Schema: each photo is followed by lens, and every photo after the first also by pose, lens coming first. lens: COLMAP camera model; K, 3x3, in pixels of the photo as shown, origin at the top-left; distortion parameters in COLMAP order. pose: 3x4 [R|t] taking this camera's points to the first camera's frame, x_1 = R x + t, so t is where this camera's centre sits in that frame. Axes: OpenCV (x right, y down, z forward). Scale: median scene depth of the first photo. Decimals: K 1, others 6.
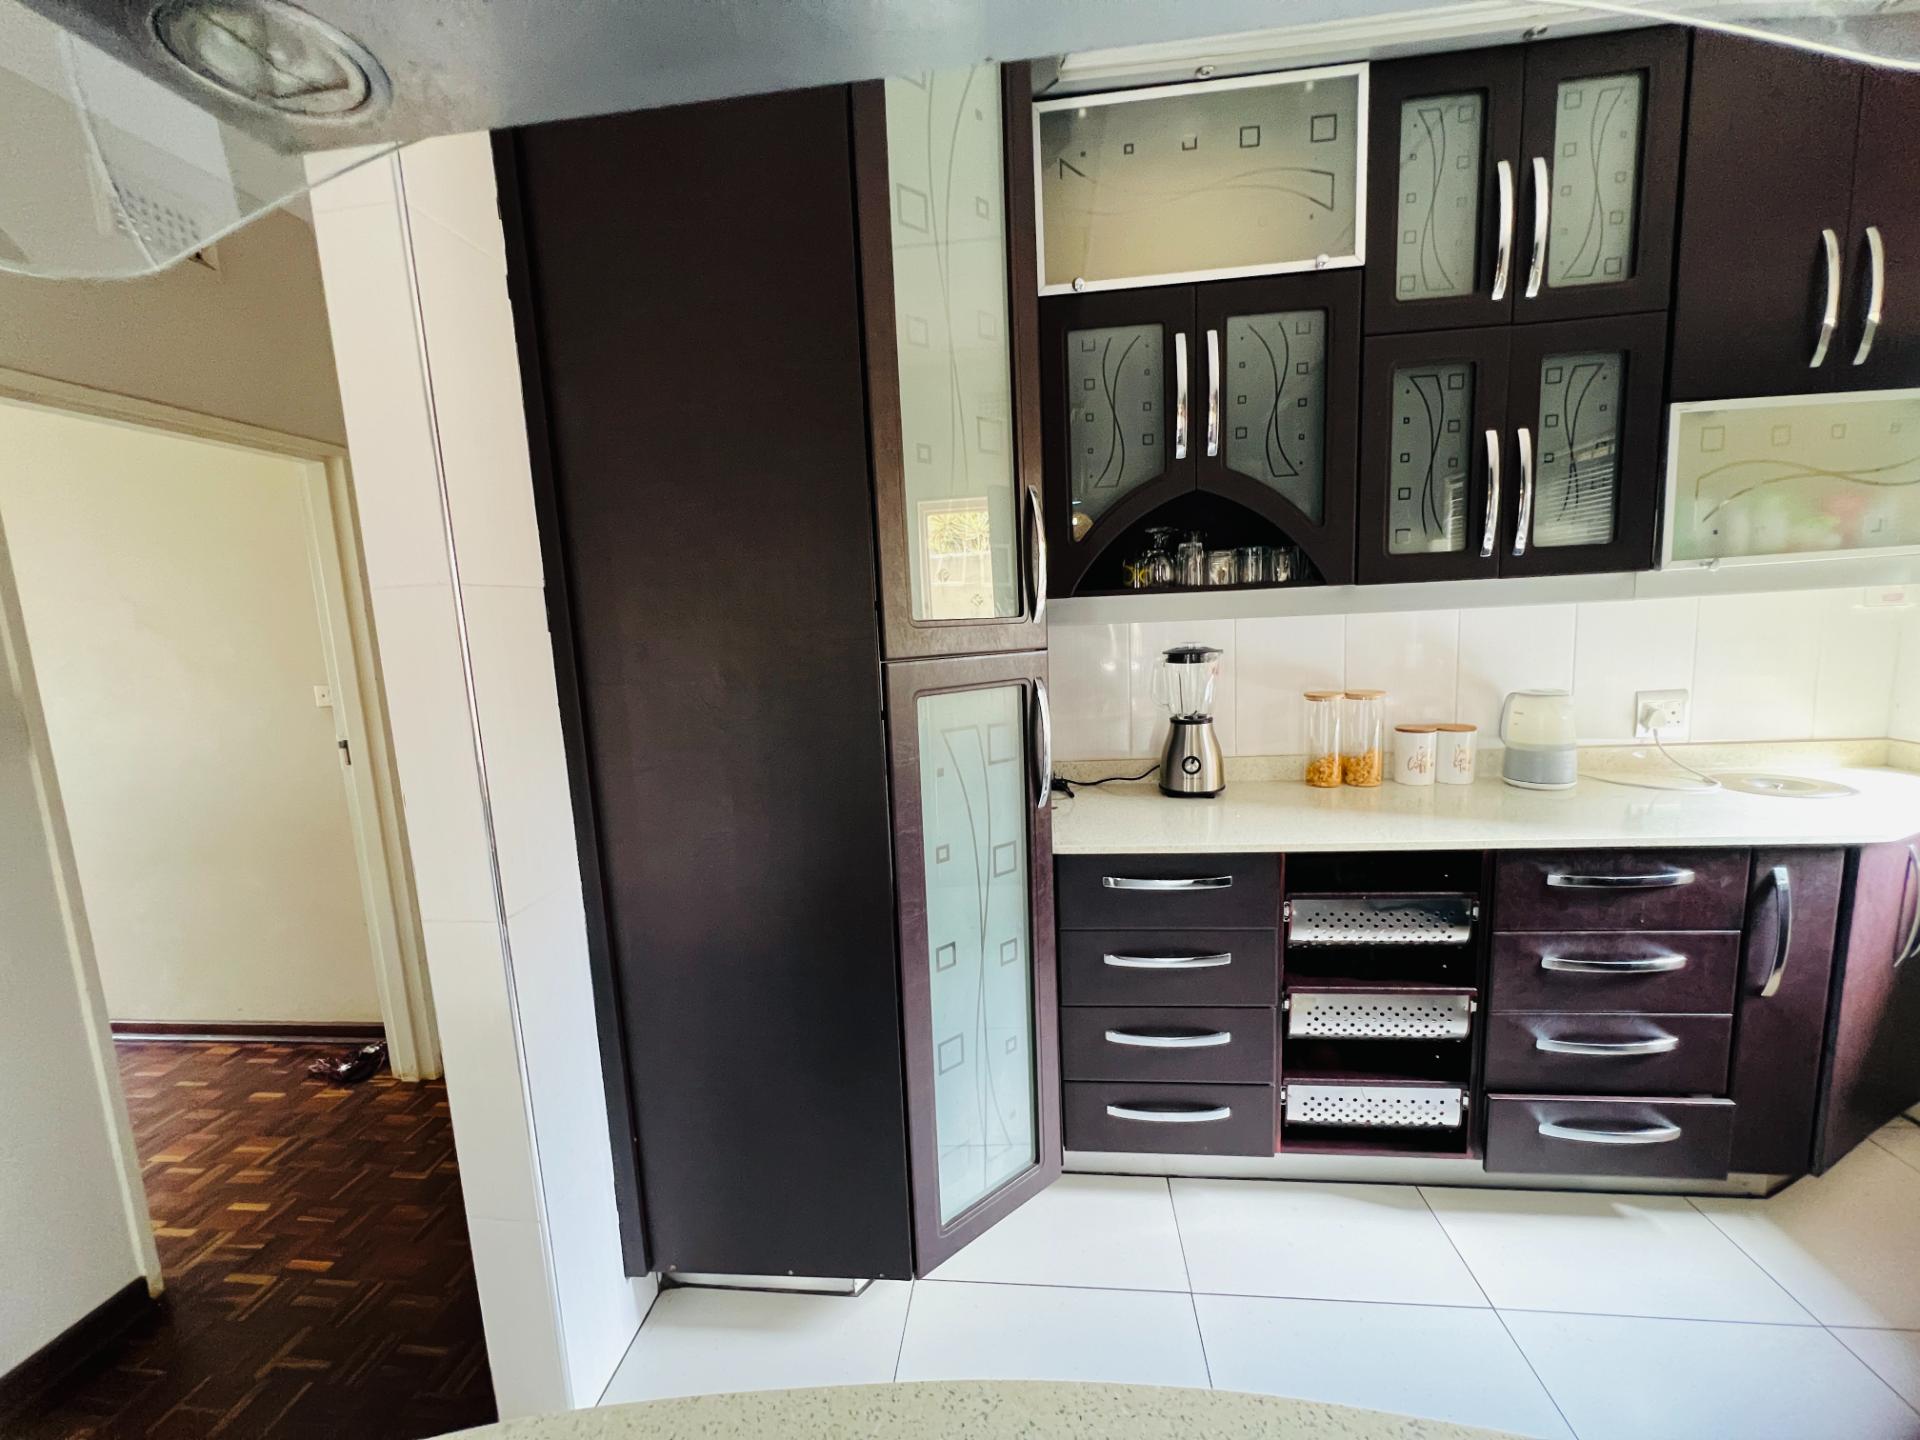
lens RADIAL K [[768.6, 0, 949.2], [0, 768.6, 722.1], [0, 0, 1]] dist [-0.004157, 0.000761]
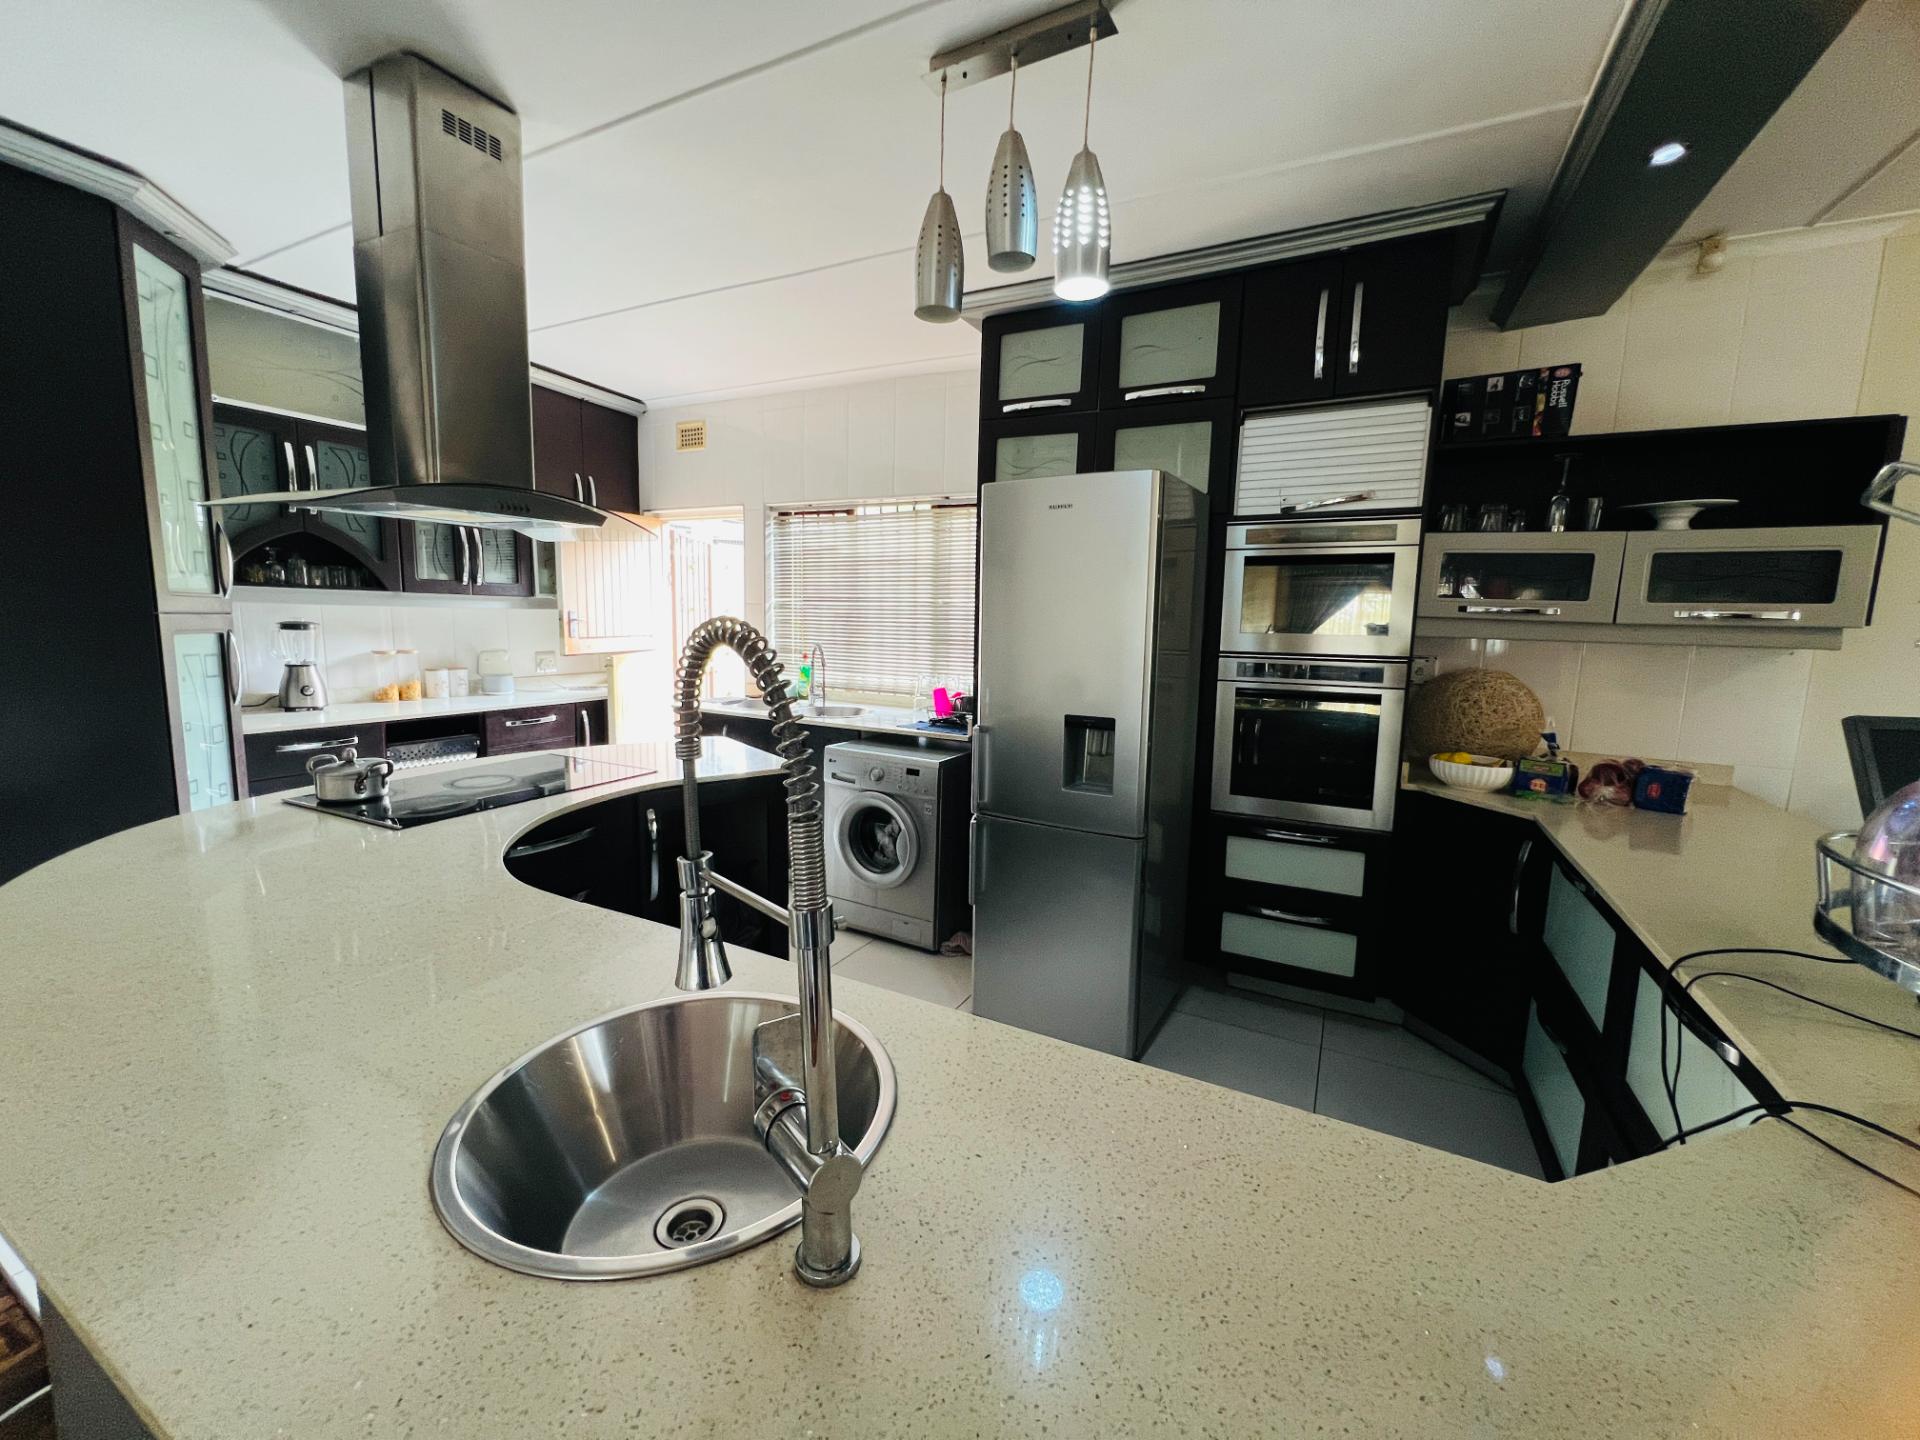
lens RADIAL K [[768.6, 0, 965.5], [0, 768.6, 719.6], [0, 0, 1]] dist [-0.004157, 0.000761]
pose [[0.351063, -0.064301, 0.934141, -0.873480], [0.081391, 0.995959, 0.037968, 0.201237], [-0.932808, 0.062701, 0.354878, -1.091203]]
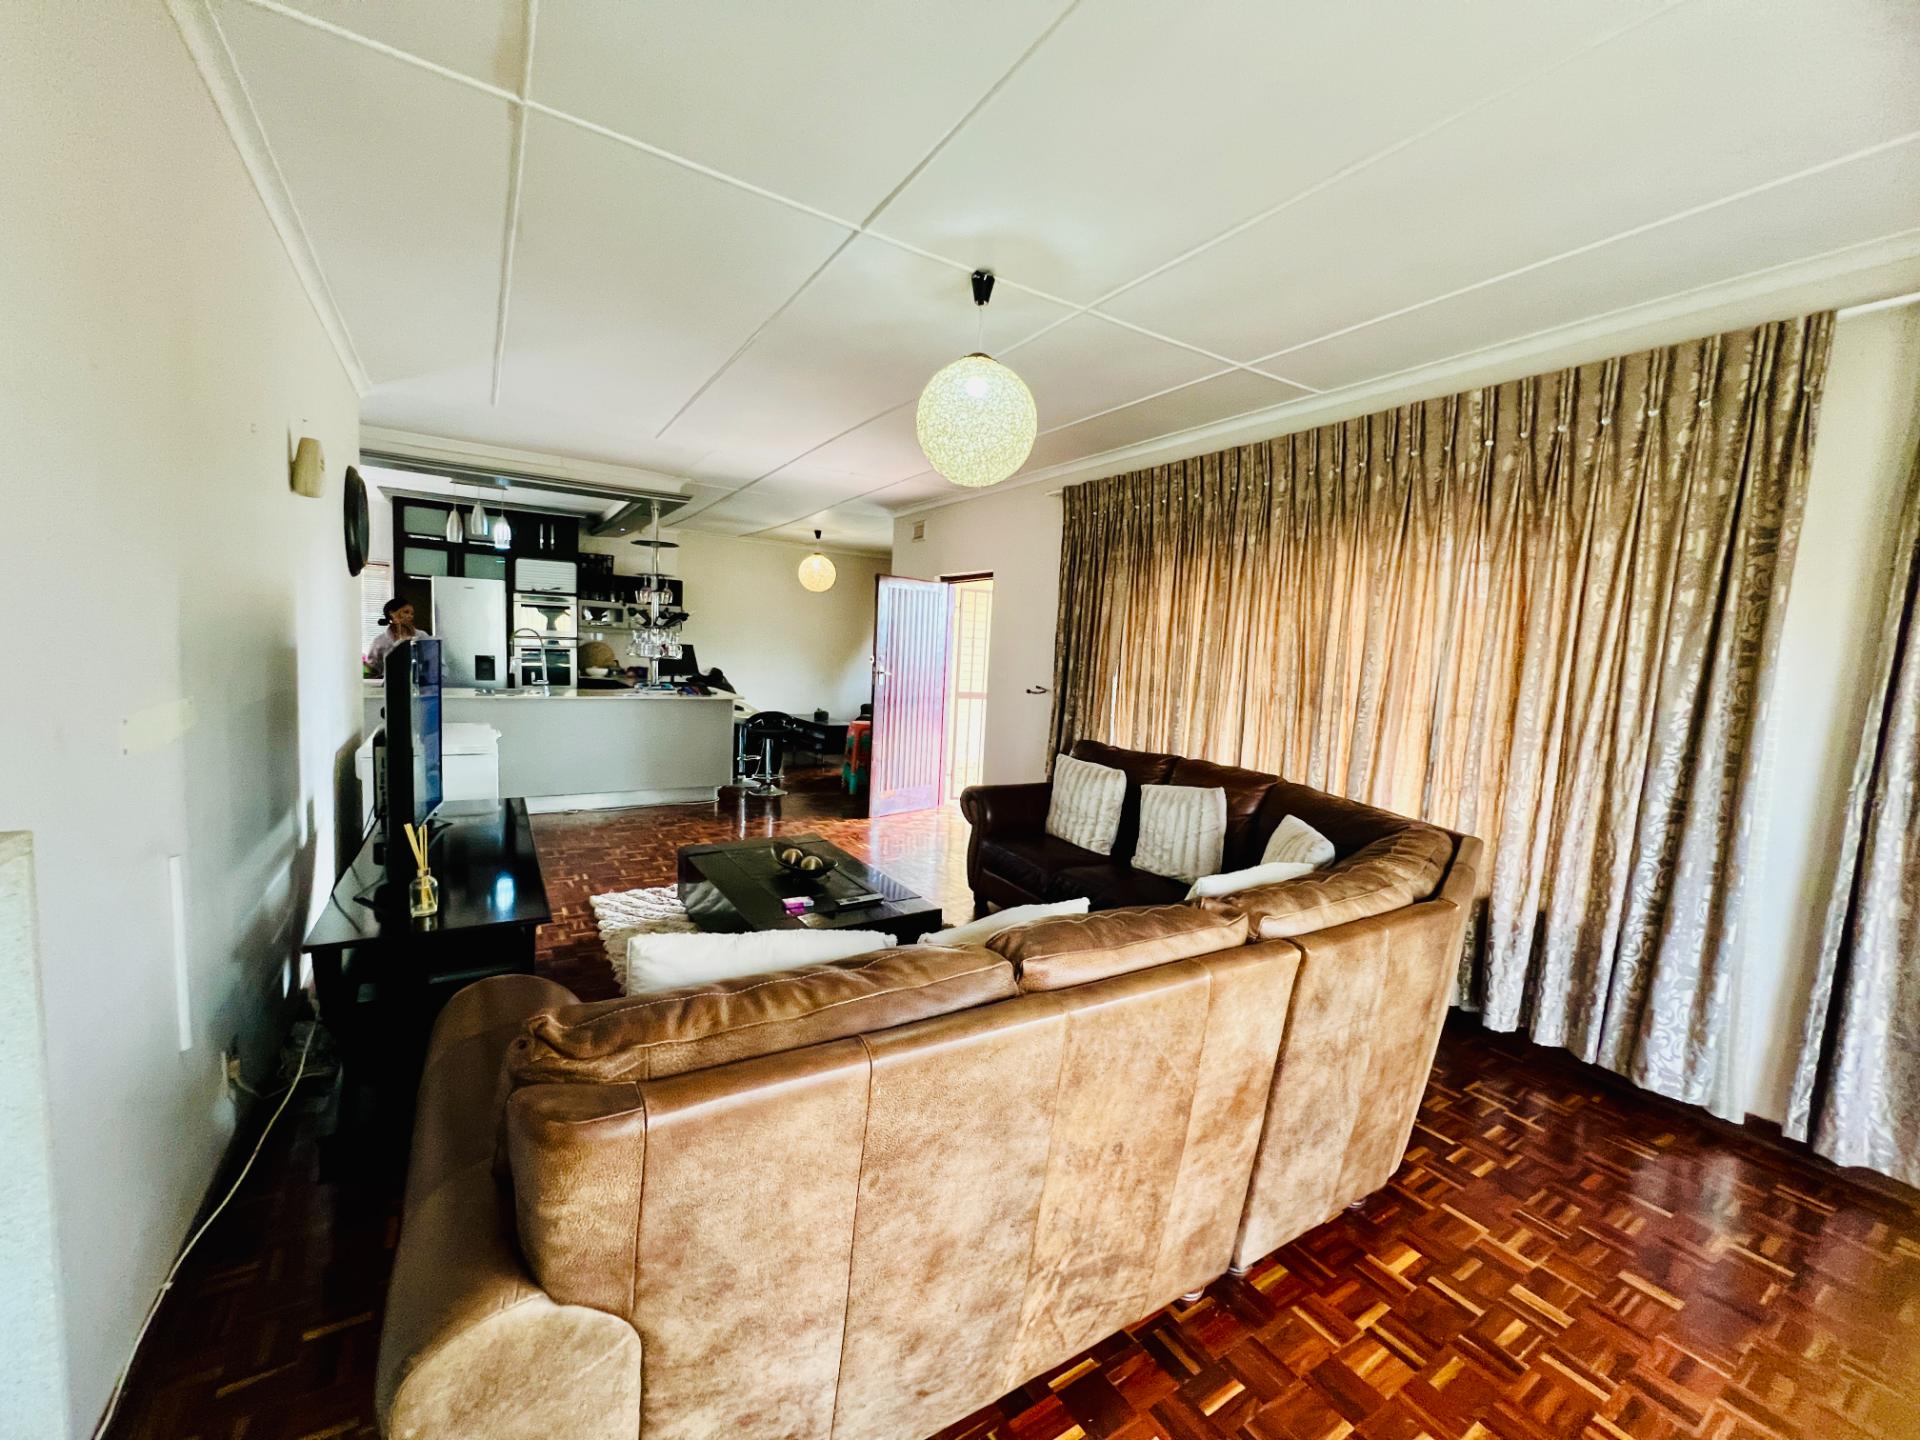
lens RADIAL K [[768.6, 0, 947.9], [0, 768.6, 729.9], [0, 0, 1]] dist [-0.004157, 0.000761]
pose [[-0.624955, -0.062950, 0.778119, -4.322438], [0.087796, 0.984752, 0.150182, 0.250371], [-0.775708, 0.162173, -0.609899, -0.173421]]
